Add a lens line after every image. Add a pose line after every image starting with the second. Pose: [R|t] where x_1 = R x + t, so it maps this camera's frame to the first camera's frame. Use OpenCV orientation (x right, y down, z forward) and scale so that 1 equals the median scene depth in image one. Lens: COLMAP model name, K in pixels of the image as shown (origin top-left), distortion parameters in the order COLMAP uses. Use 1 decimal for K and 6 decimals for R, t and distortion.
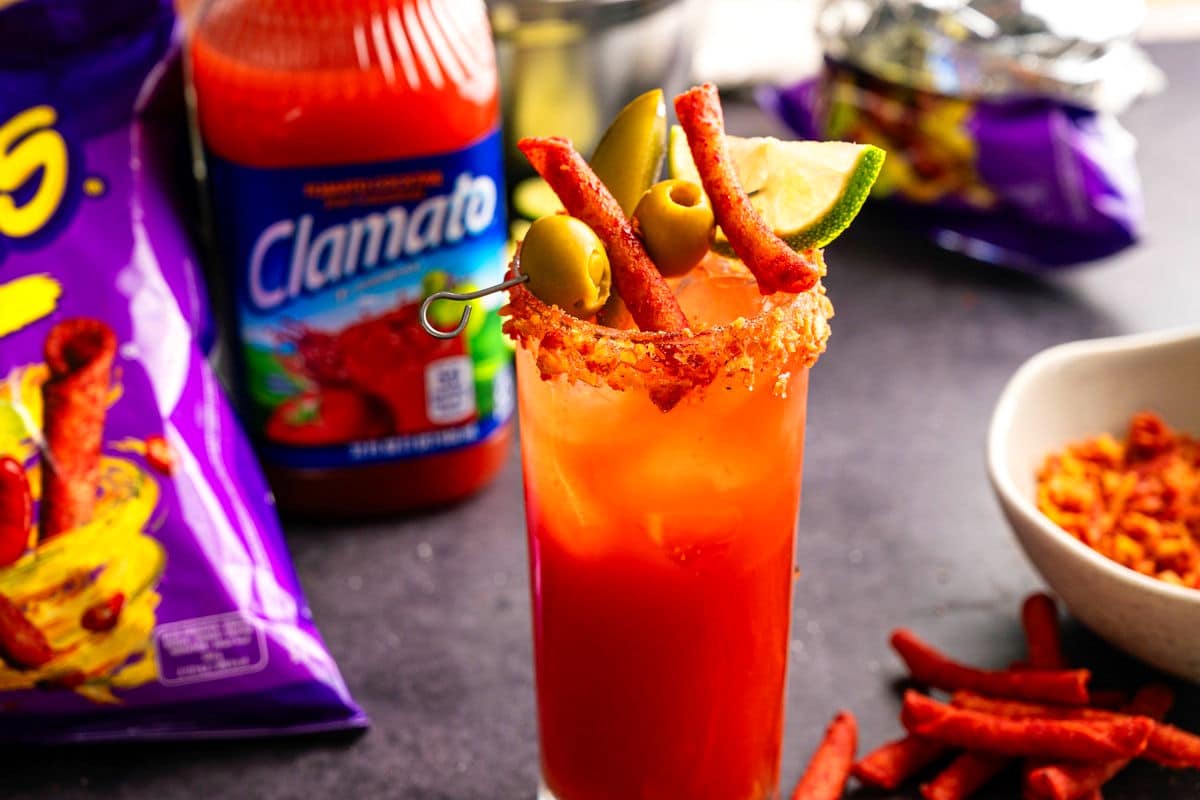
lens RADIAL K [[2129.1, 0, 580.7], [0, 2129.1, 400.2], [0, 0, 1]] dist [-0.005526, -0.066107]
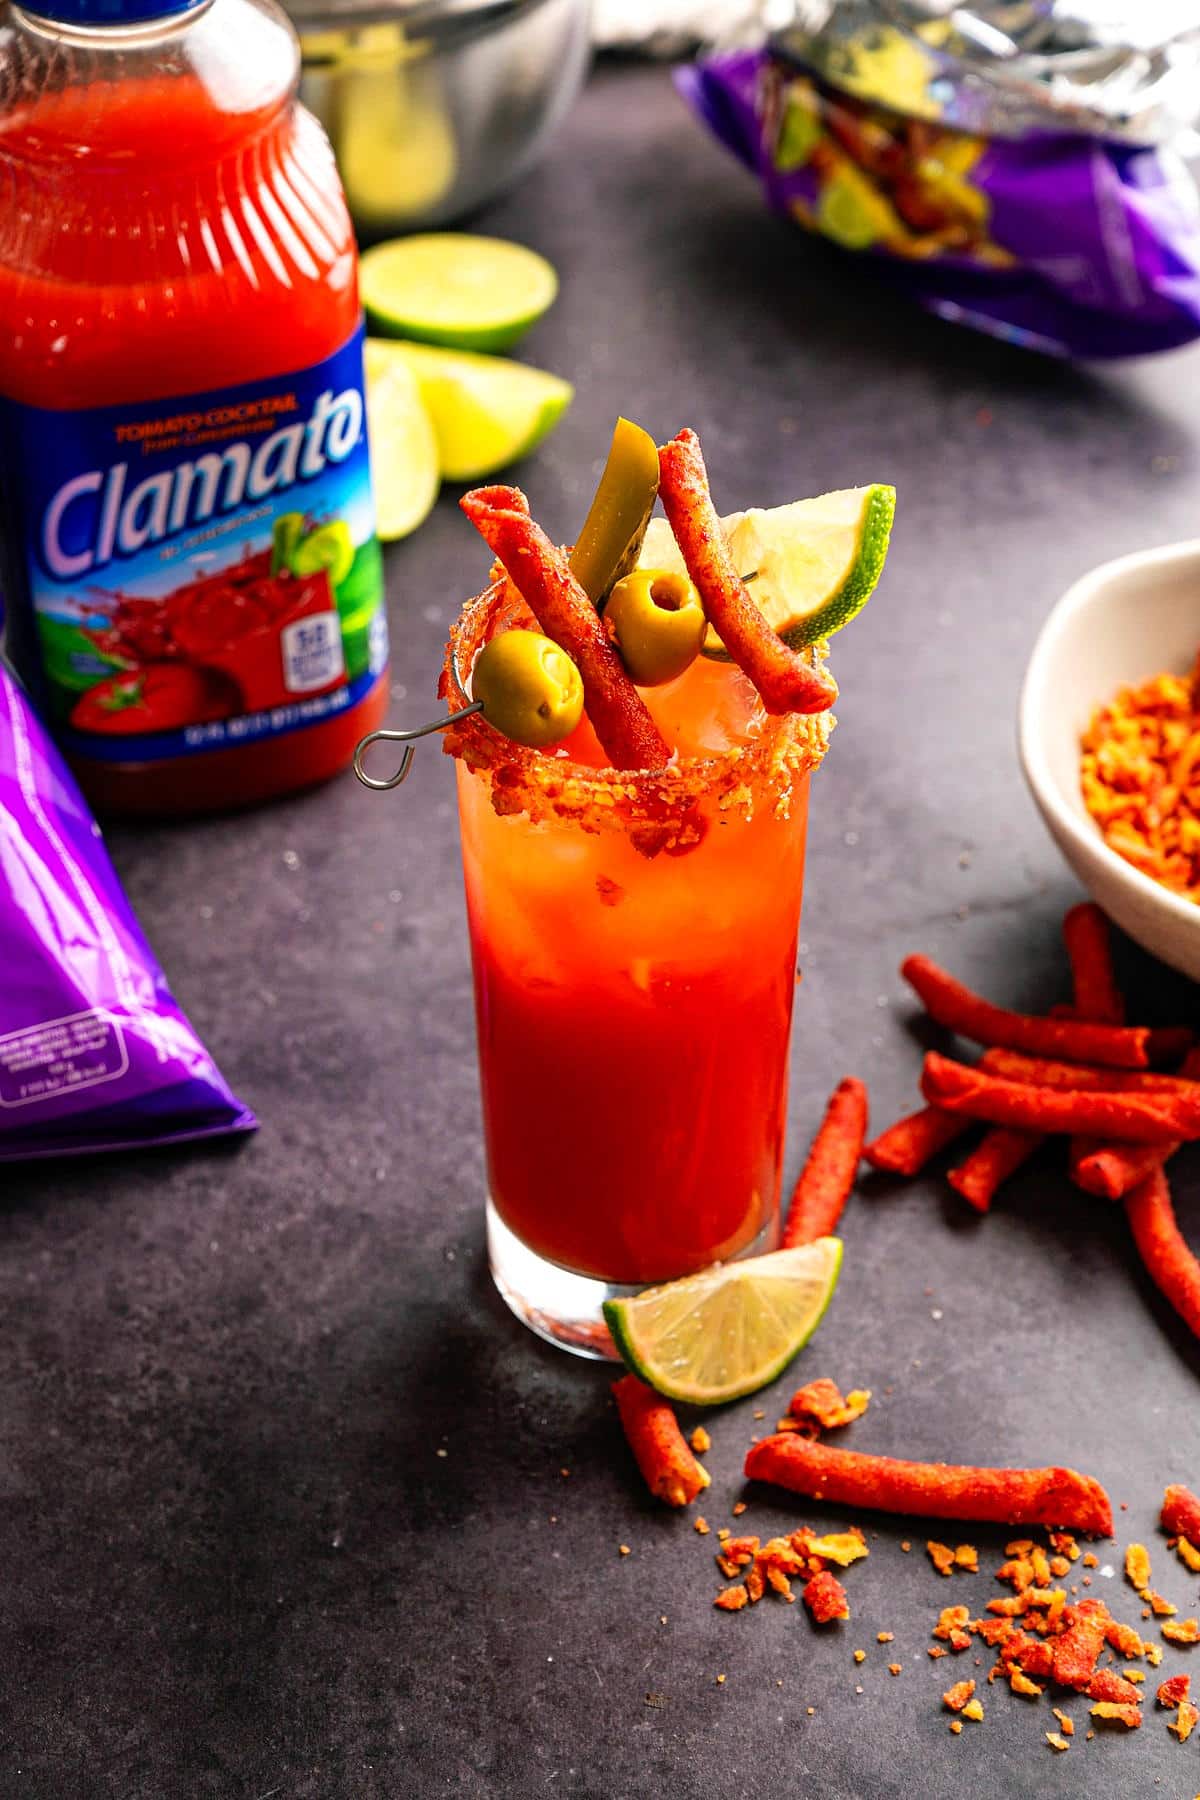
lens RADIAL K [[3495.2, 0, 600.0], [0, 3495.2, 900.0], [0, 0, 1]] dist [-0.017548, 0.039127]
pose [[0.995660, -0.061046, 0.070249, -0.056389], [0.043753, 0.973235, 0.225610, -0.209660], [-0.082141, -0.221557, 0.971682, -0.250482]]
